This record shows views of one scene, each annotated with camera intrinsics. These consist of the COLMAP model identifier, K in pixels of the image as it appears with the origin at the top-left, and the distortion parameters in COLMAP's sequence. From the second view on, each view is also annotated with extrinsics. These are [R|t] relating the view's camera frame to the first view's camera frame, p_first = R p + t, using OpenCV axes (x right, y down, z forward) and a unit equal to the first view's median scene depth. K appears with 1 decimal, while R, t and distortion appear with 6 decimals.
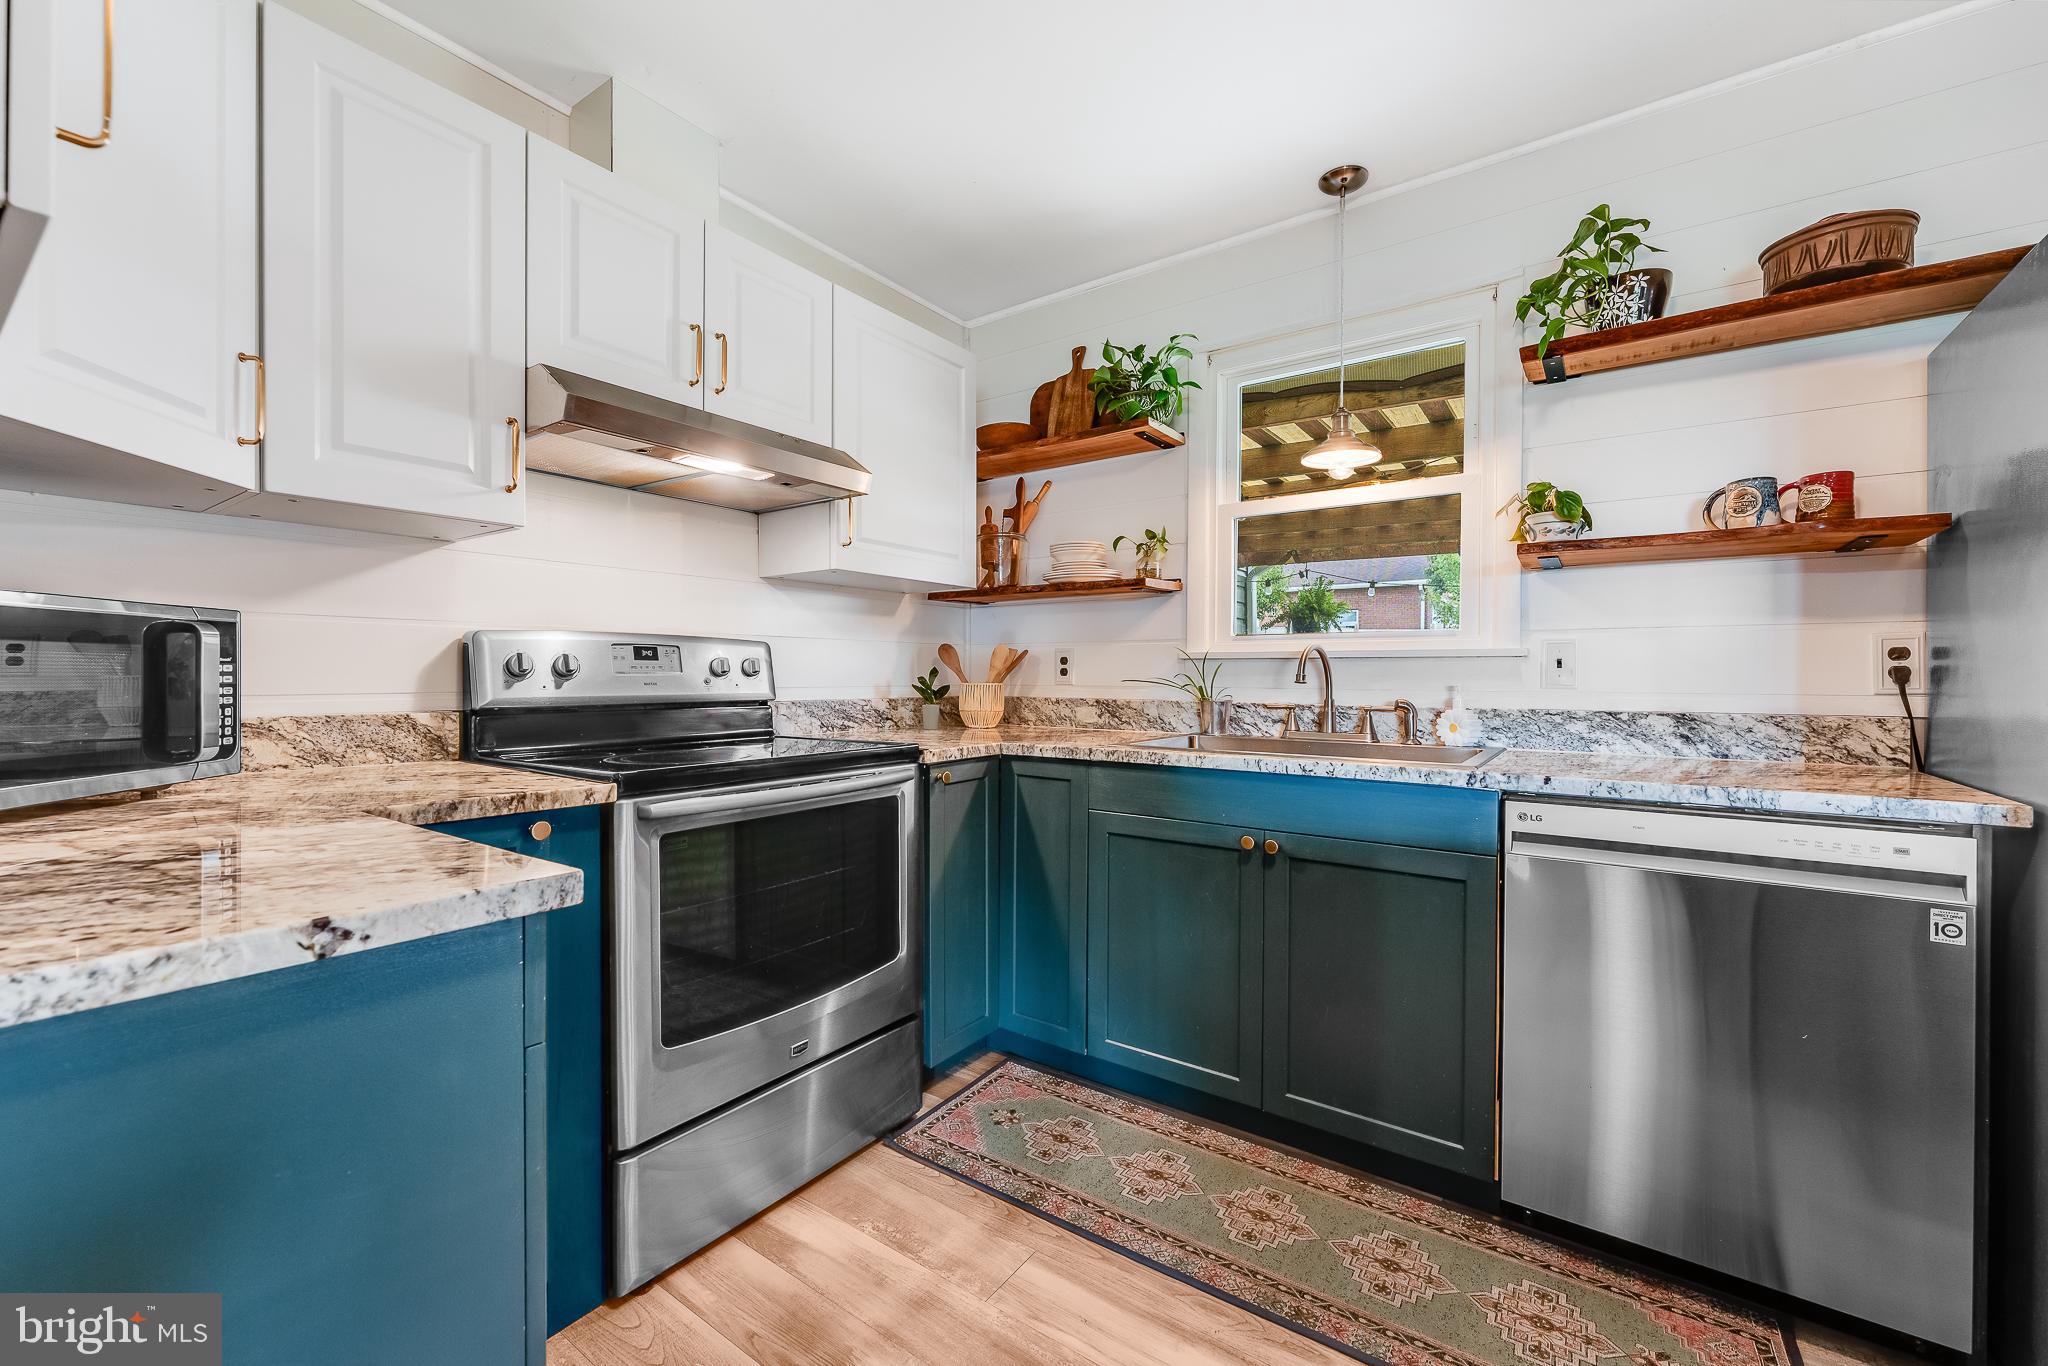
lens RADIAL K [[826.4, 0, 1023.5], [0, 826.4, 685.4], [0, 0, 1]] dist [0.000633, -0.000235]
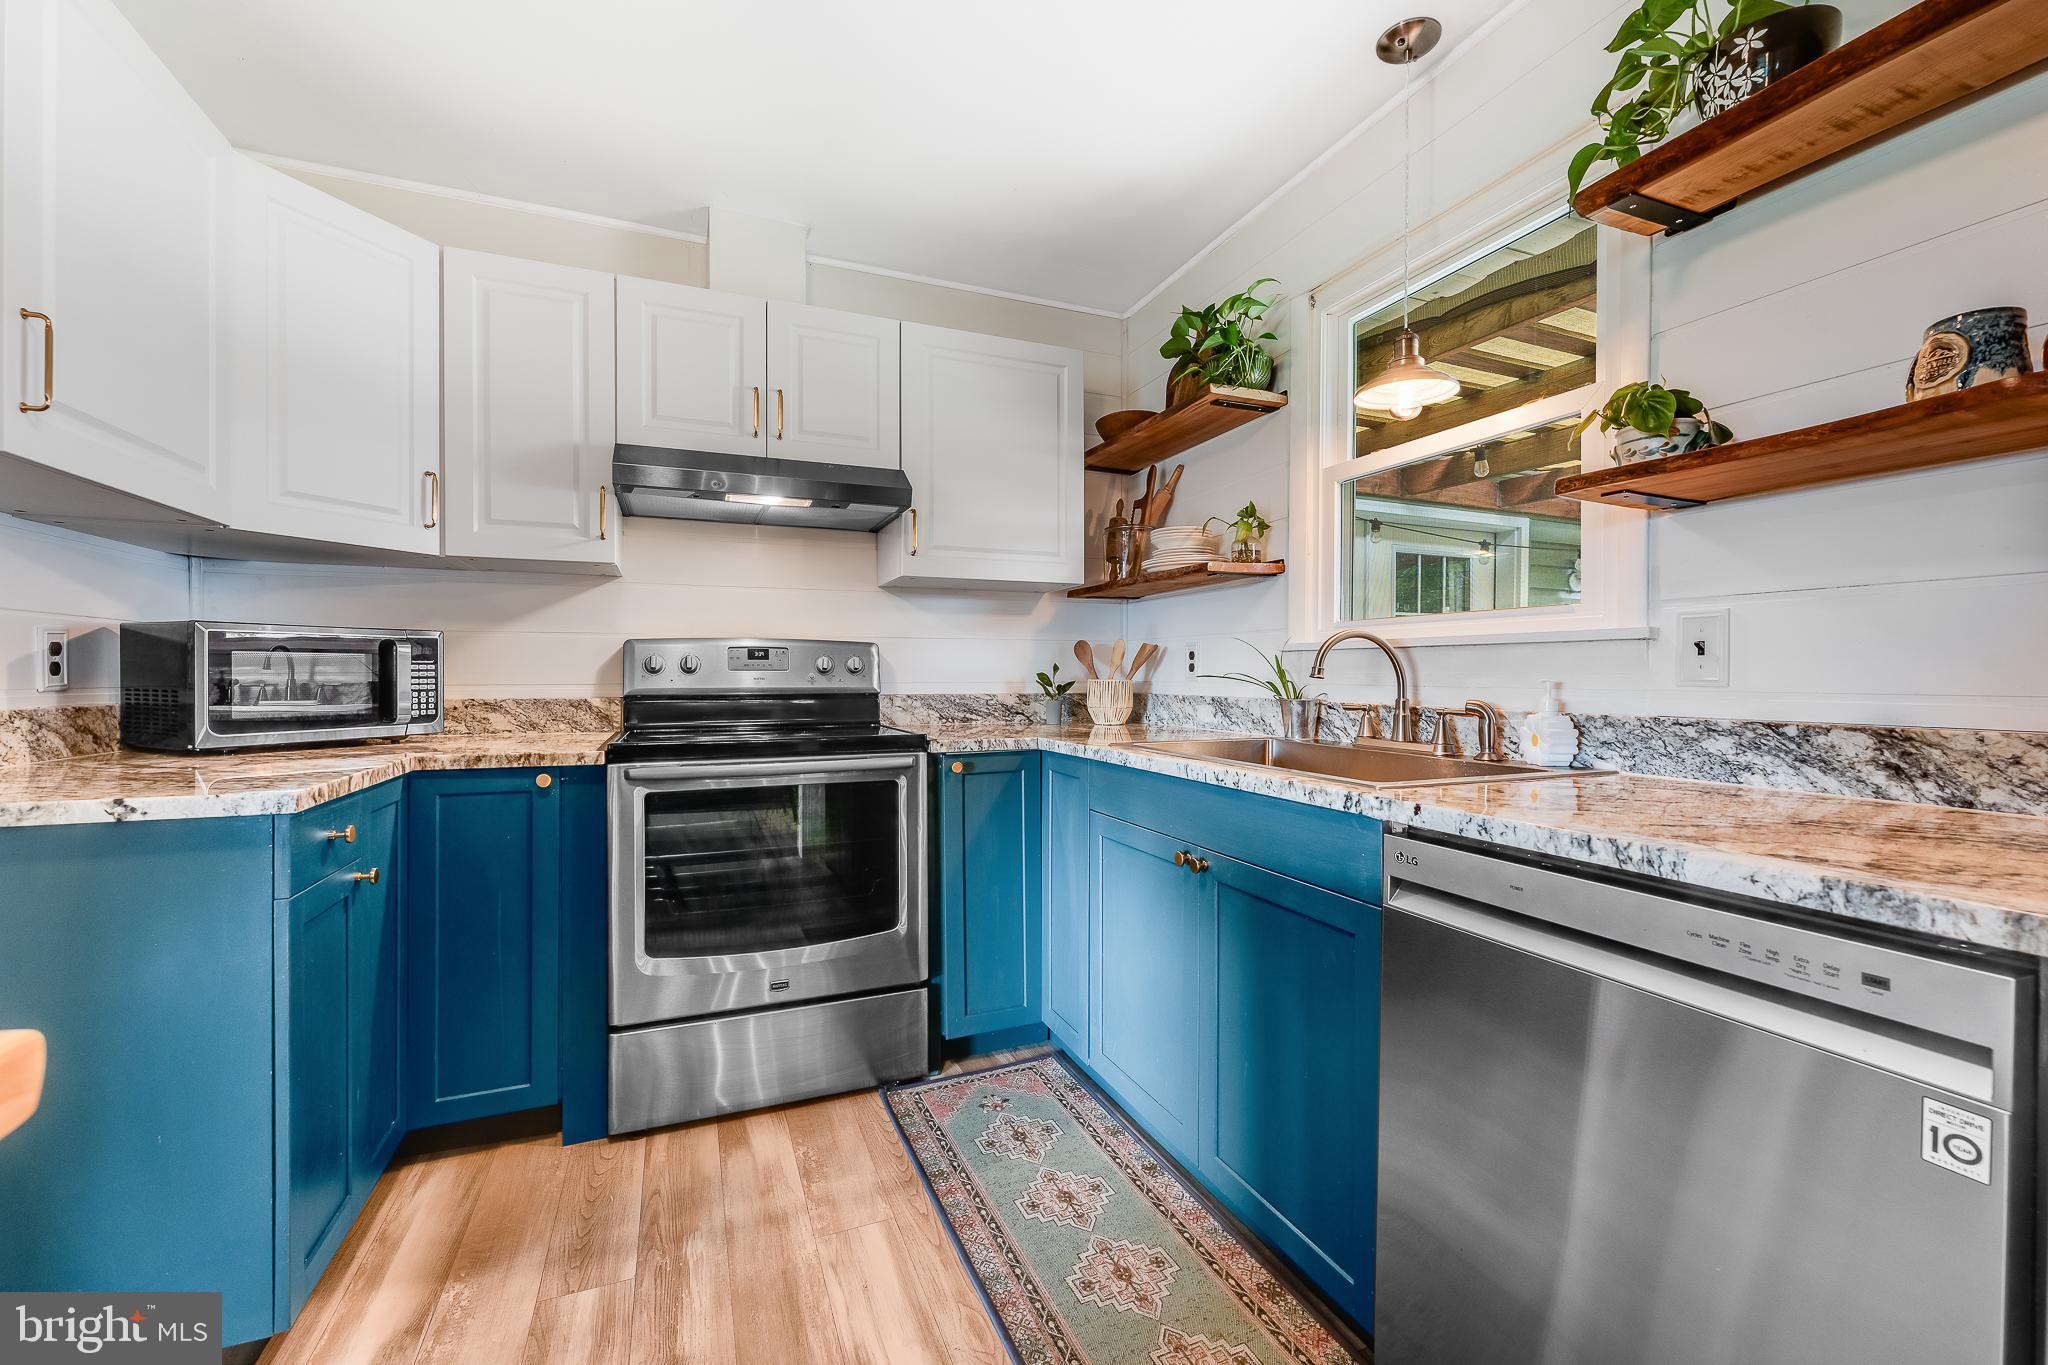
lens RADIAL K [[826.4, 0, 1014.1], [0, 826.4, 684.0], [0, 0, 1]] dist [0.000633, -0.000235]
pose [[0.847202, 0.003902, -0.531256, 0.601399], [-0.004499, 0.999990, 0.000171, 0.005041], [0.531252, 0.002246, 0.847211, 0.163766]]
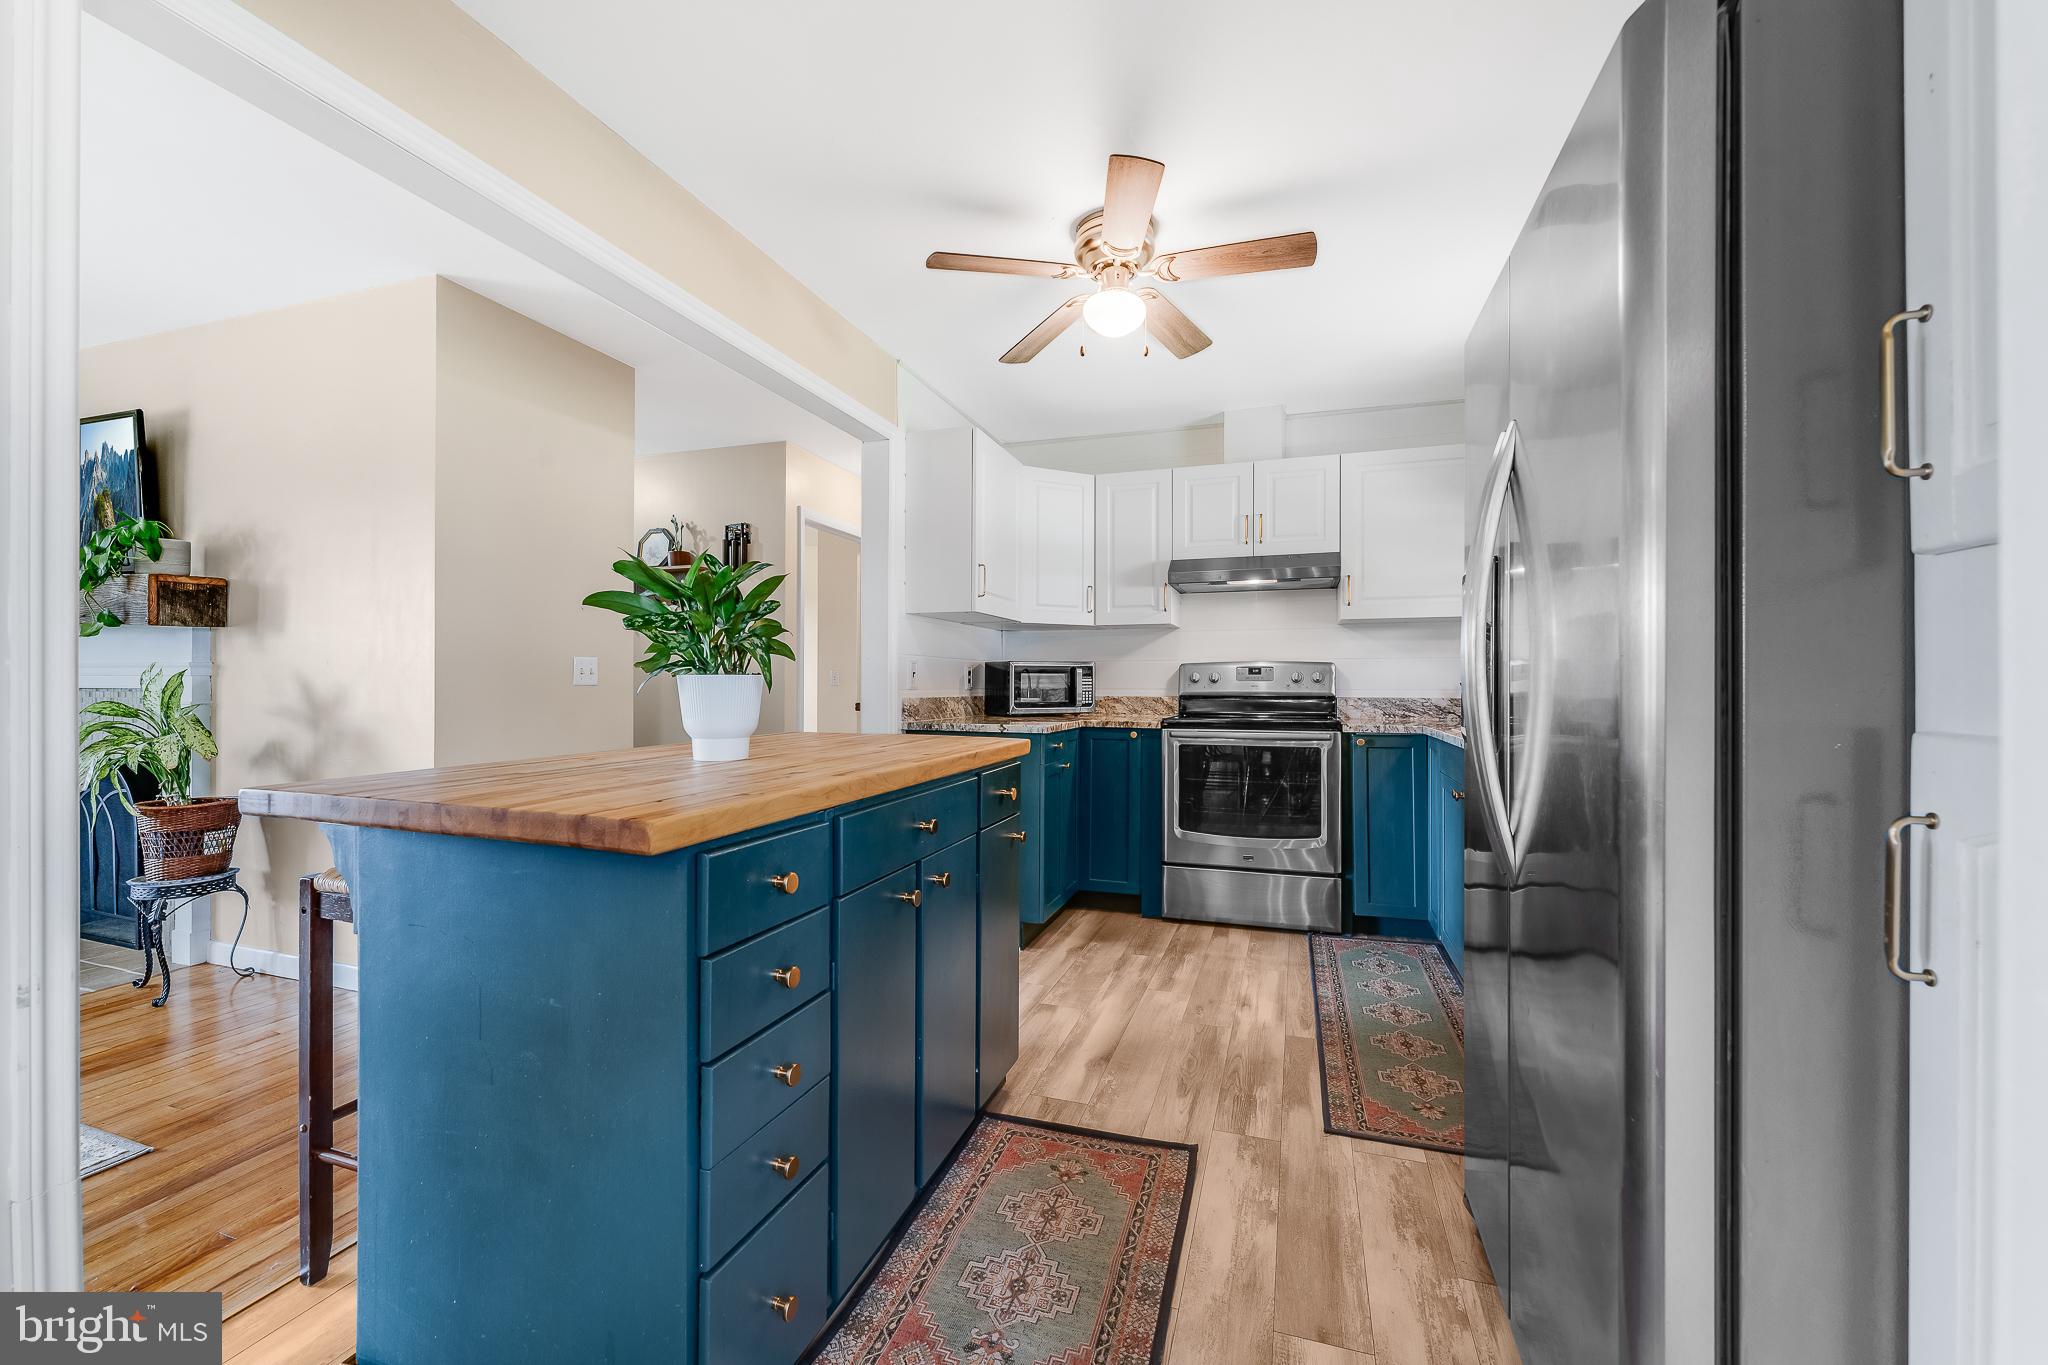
lens RADIAL K [[818.7, 0, 1022.7], [0, 818.7, 683.7], [0, 0, 1]] dist [-0.001342, -0.000121]
pose [[0.299782, -0.002986, -0.954003, 1.456301], [-0.011470, 0.999912, -0.006734, 0.013914], [0.953939, 0.012961, 0.299722, -0.169910]]
